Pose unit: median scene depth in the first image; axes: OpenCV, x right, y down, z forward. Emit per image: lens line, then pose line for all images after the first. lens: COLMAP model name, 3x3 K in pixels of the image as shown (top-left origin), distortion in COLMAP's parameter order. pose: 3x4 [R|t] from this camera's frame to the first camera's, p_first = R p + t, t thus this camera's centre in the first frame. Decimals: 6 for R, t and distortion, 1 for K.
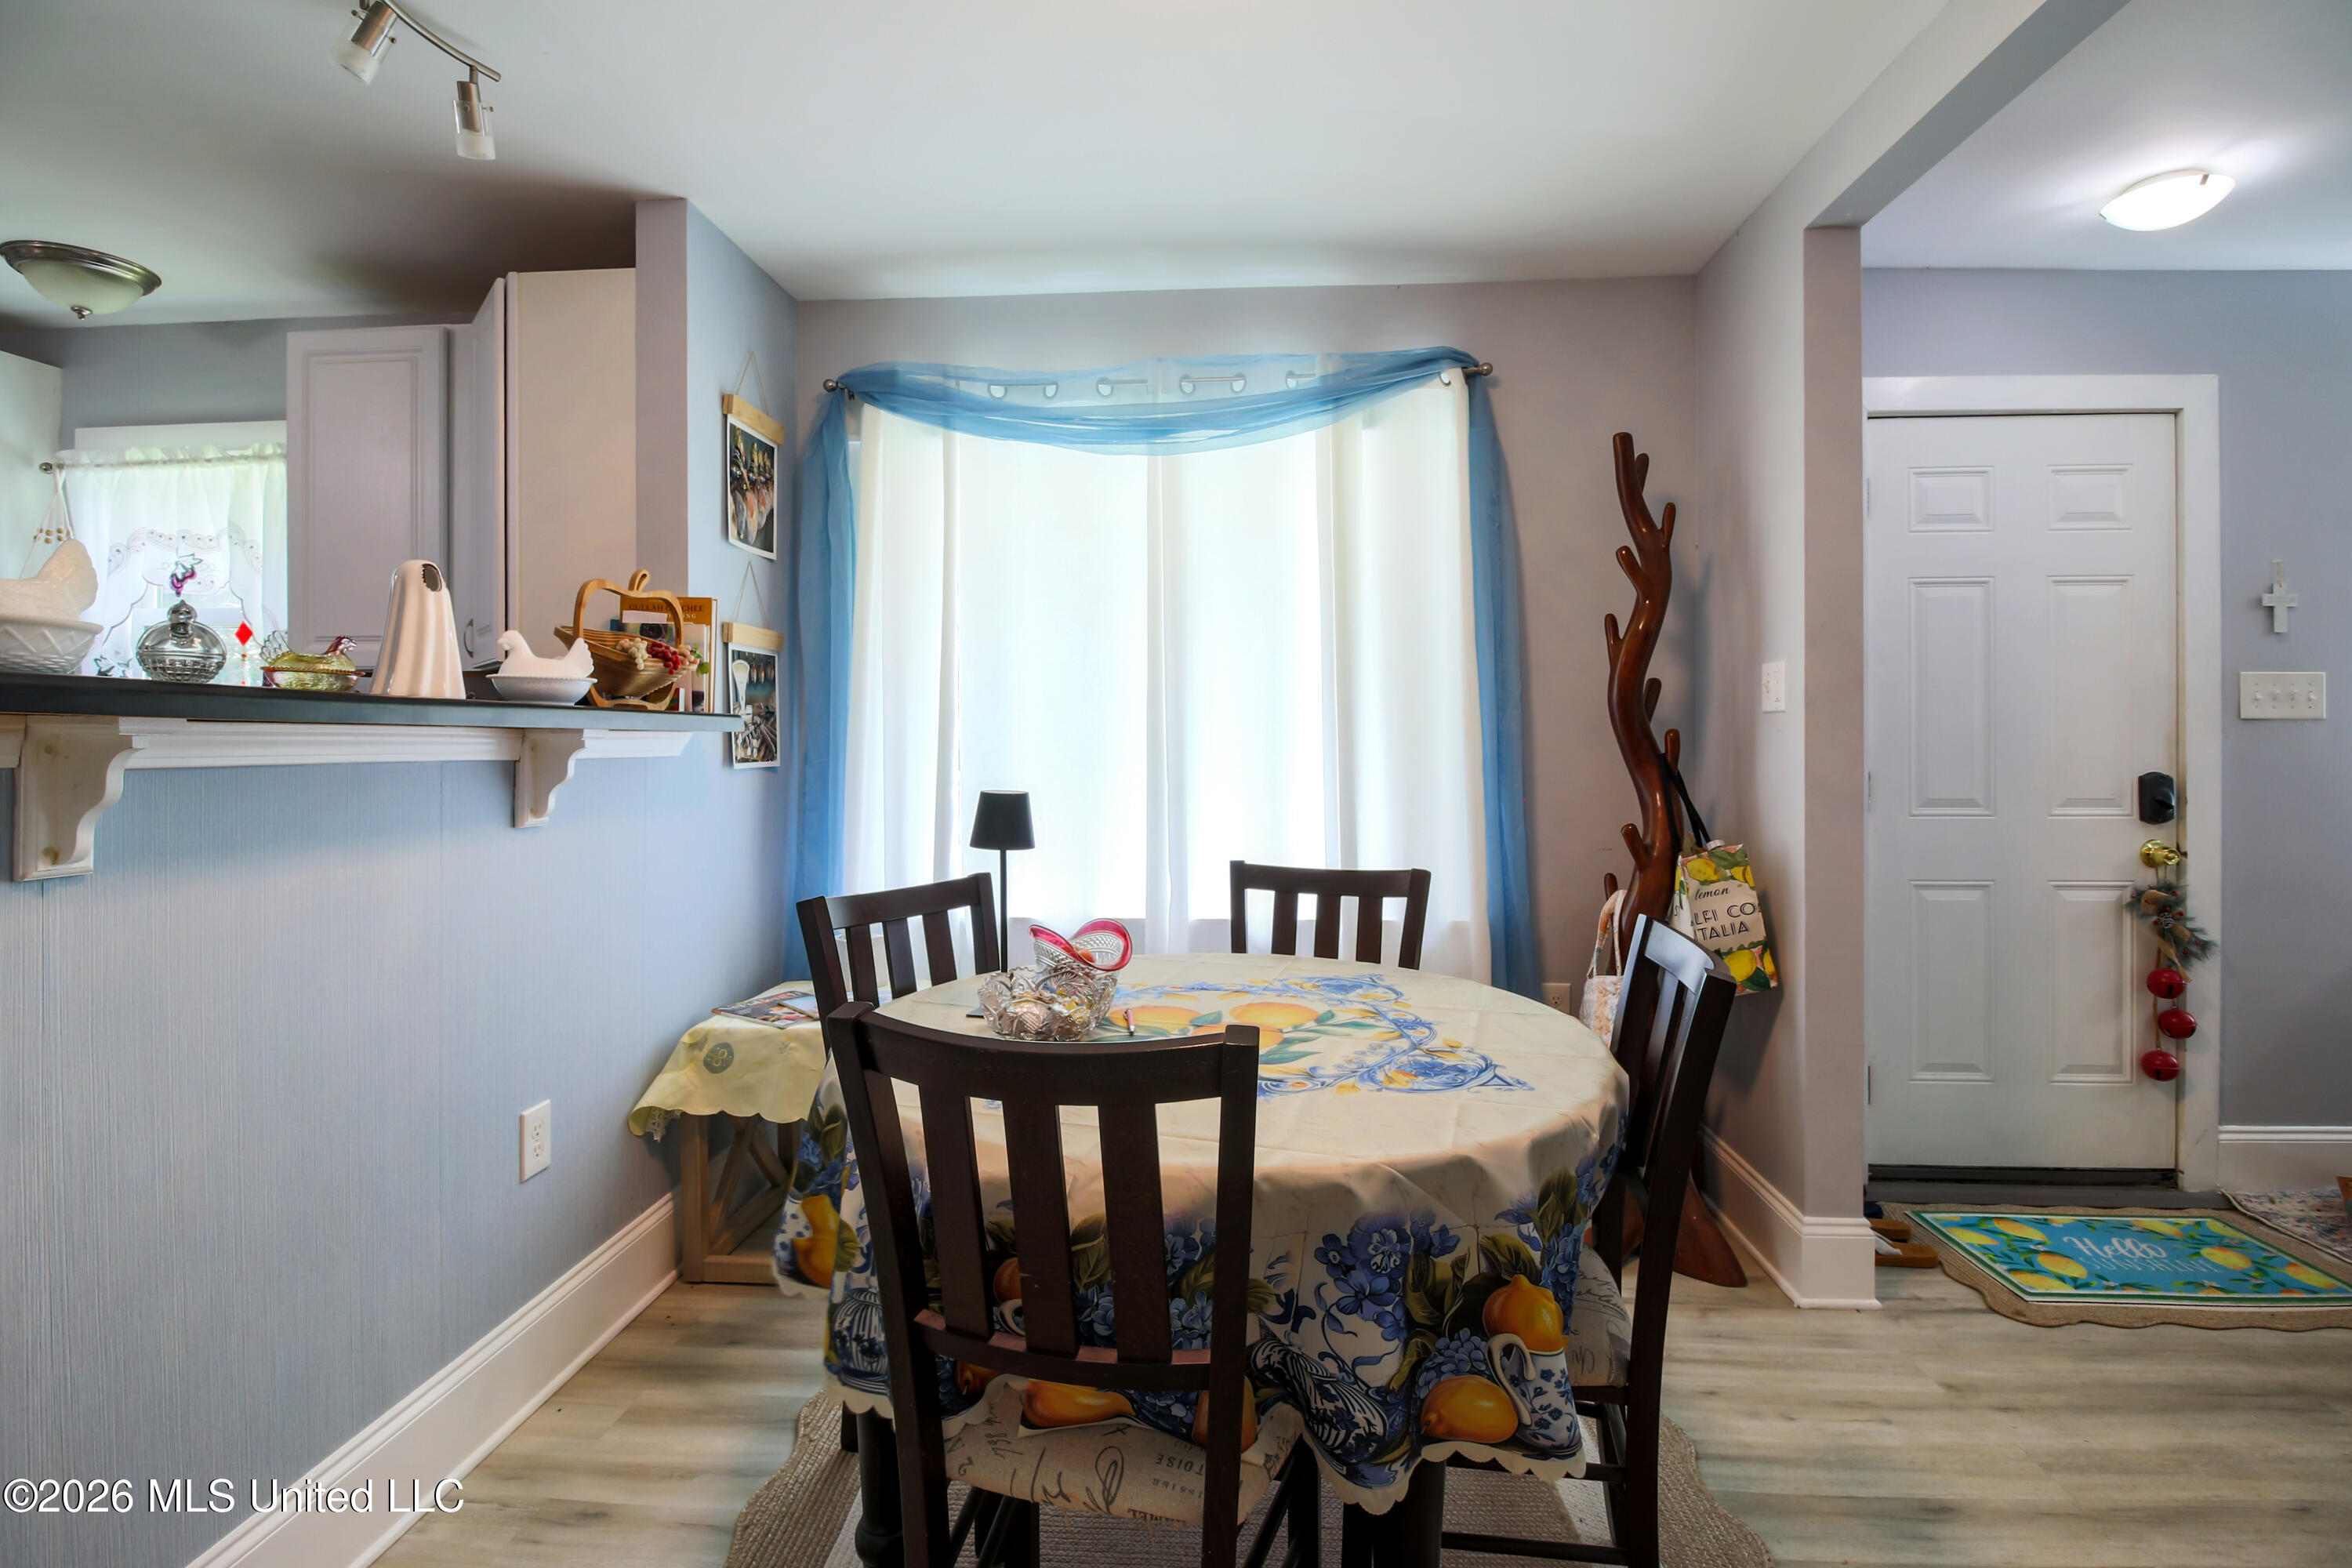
lens RADIAL K [[1086.6, 0, 1180.6], [0, 1086.6, 746.6], [0, 0, 1]] dist [0.001685, -0.015098]
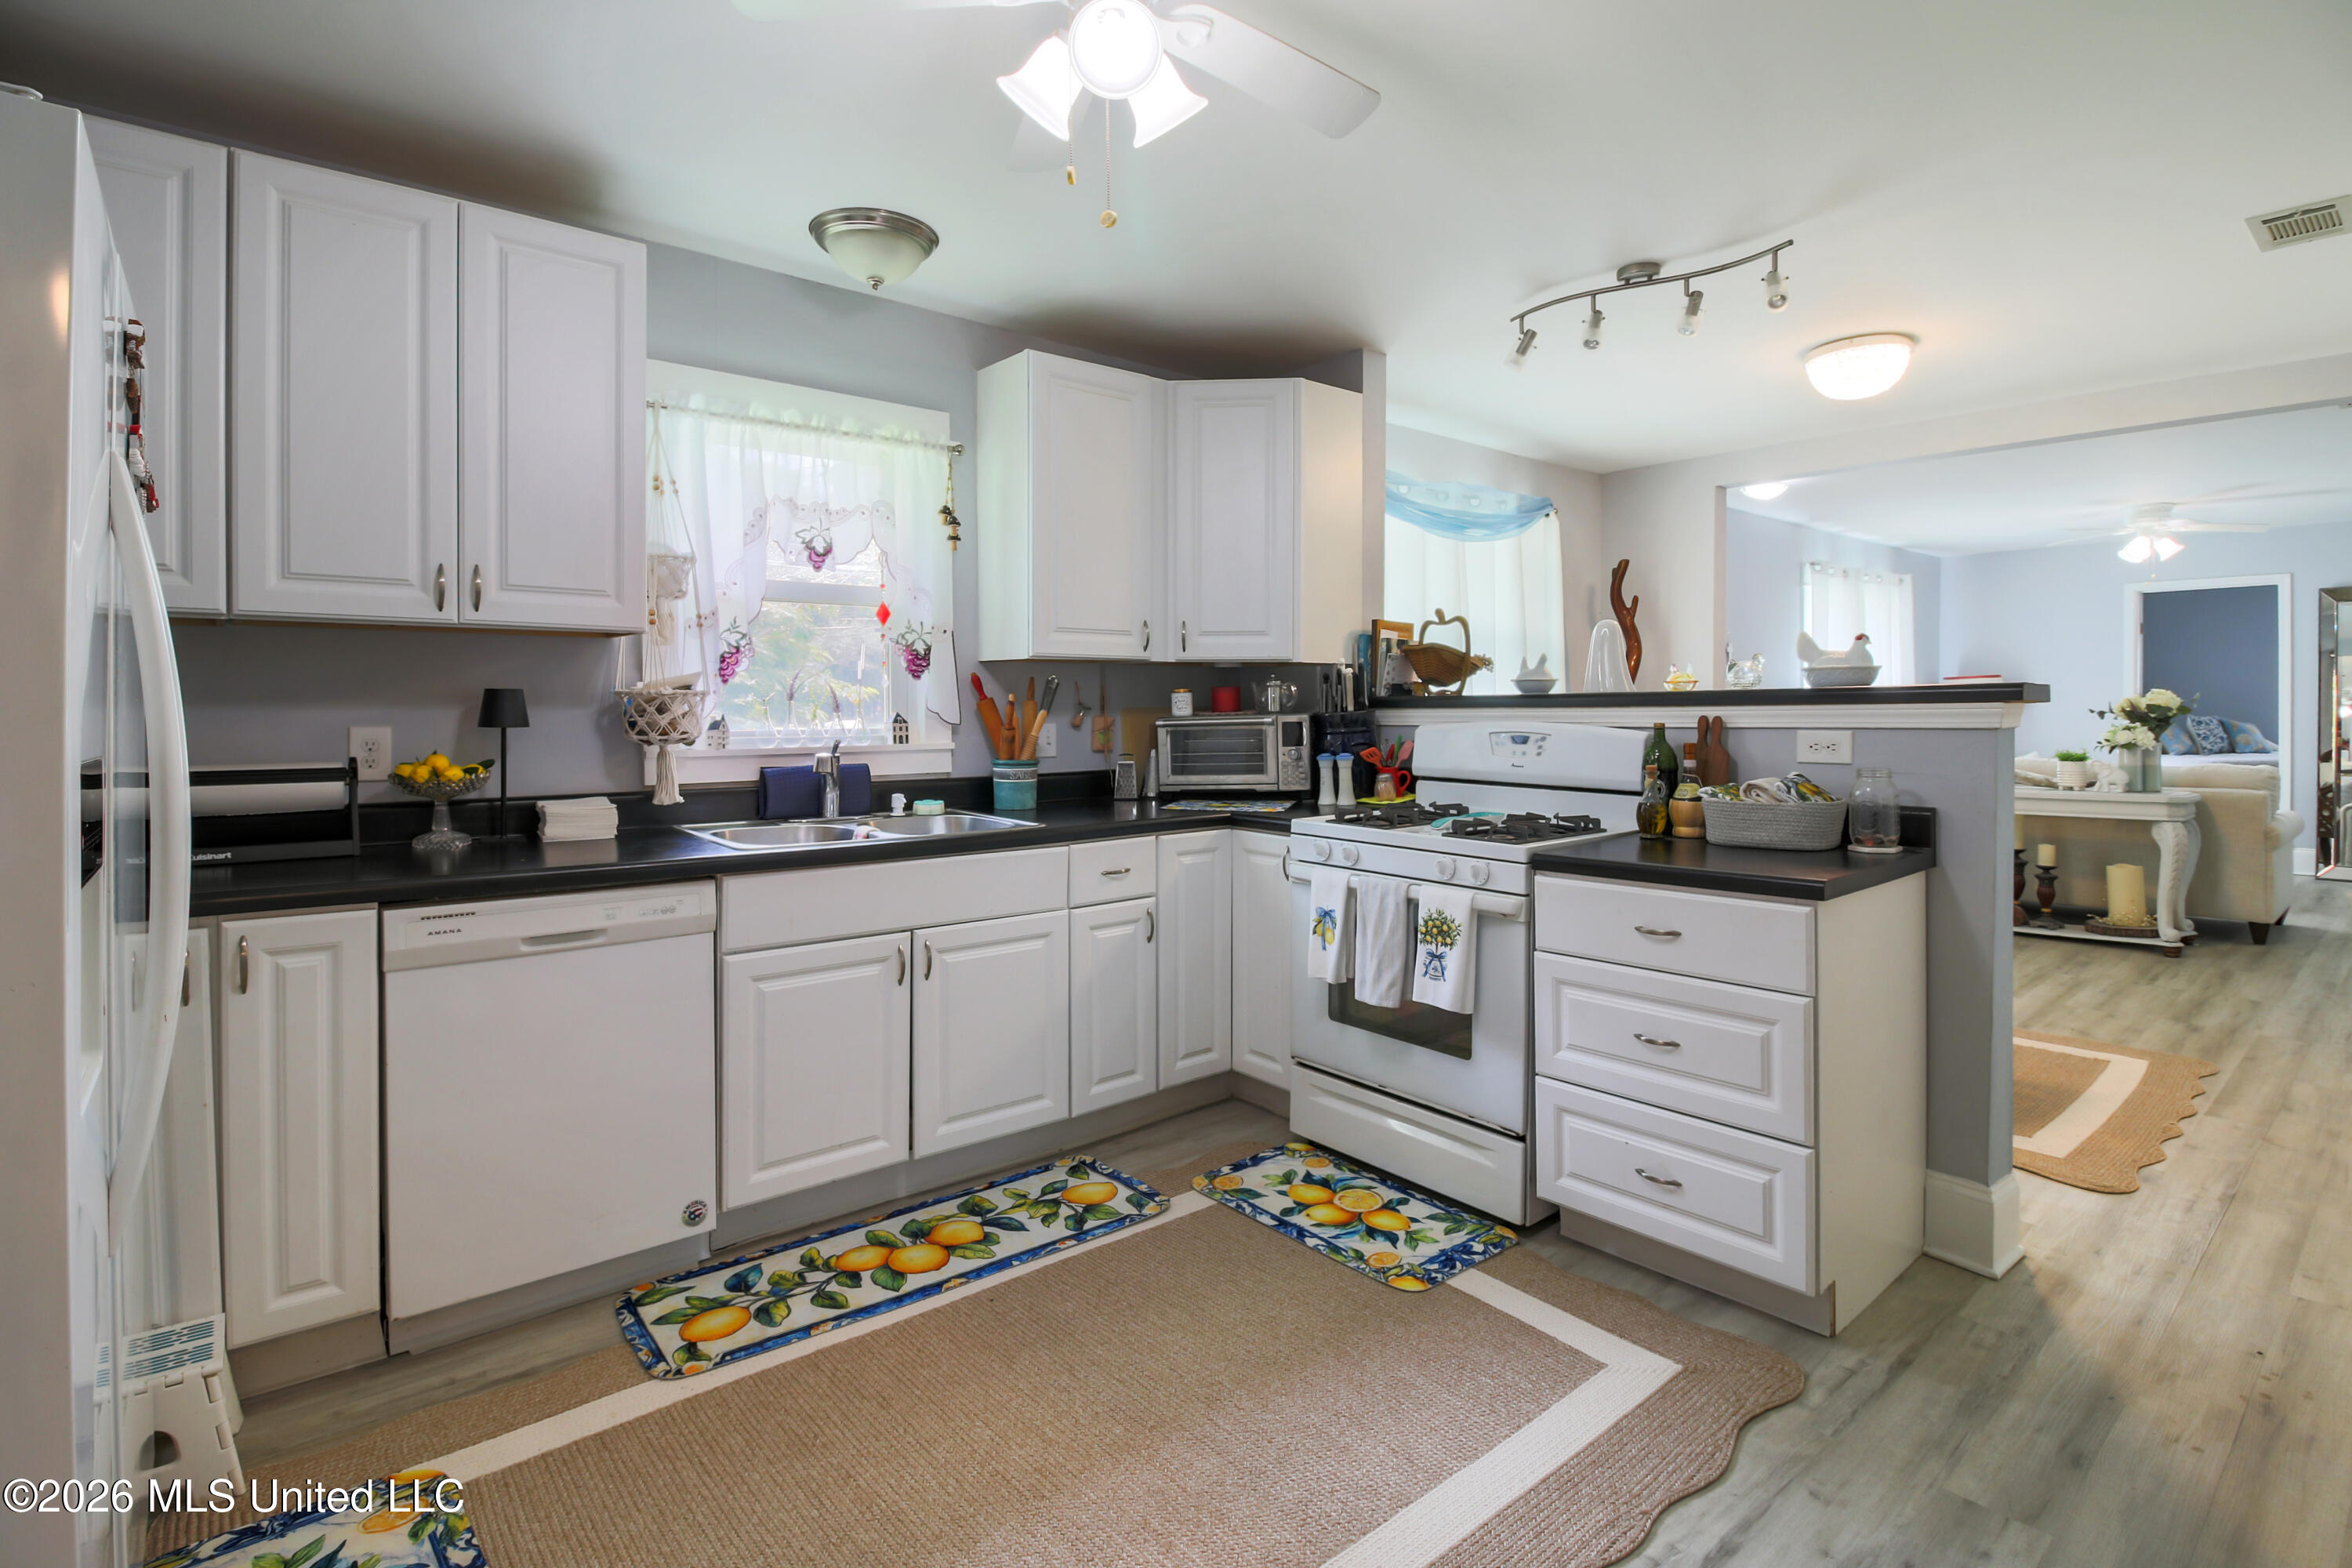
lens RADIAL K [[1137.5, 0, 1144.5], [0, 1137.5, 697.3], [0, 0, 1]] dist [0.000838, -0.000580]
pose [[0.741407, 0.007390, 0.671014, -1.396991], [0.008775, 0.999747, -0.020706, -0.004233], [-0.670998, 0.021240, 0.741155, 0.061660]]
